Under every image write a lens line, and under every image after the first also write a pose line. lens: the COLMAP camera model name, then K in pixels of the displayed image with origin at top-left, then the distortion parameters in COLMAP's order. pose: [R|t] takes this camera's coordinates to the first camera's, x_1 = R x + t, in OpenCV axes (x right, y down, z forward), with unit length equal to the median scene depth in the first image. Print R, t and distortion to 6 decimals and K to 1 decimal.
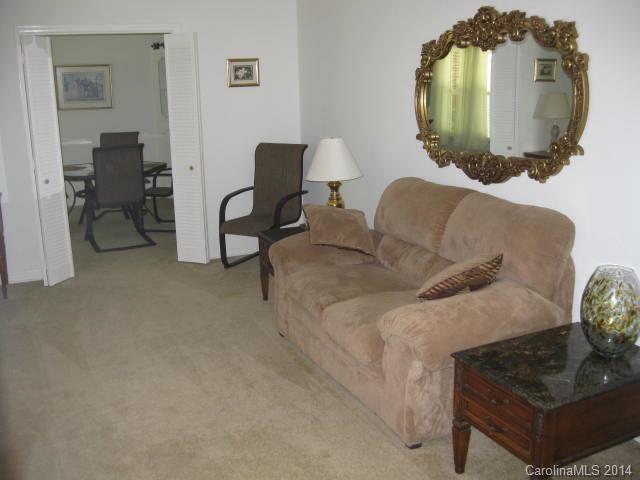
lens RADIAL K [[682.0, 0, 320.0], [0, 682.0, 240.0], [0, 0, 1]] dist [-0.111813, 0.016882]
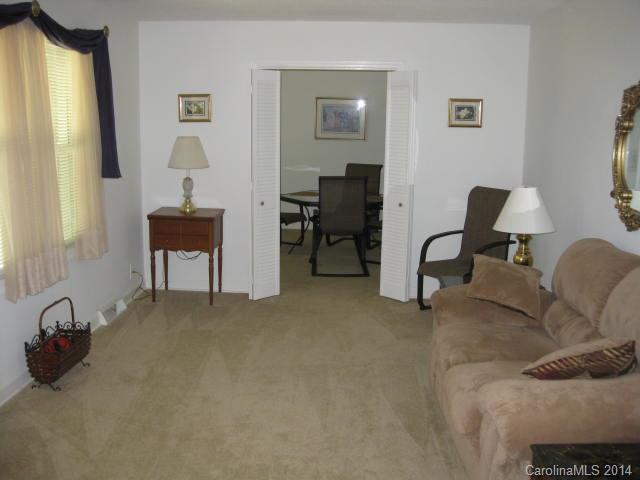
lens RADIAL K [[682.0, 0, 320.0], [0, 682.0, 240.0], [0, 0, 1]] dist [-0.111813, 0.016882]
pose [[0.891922, 0.115125, -0.437288, 0.197408], [-0.137670, 0.990274, -0.020091, -0.024109], [0.430722, 0.078122, 0.899097, 0.066028]]
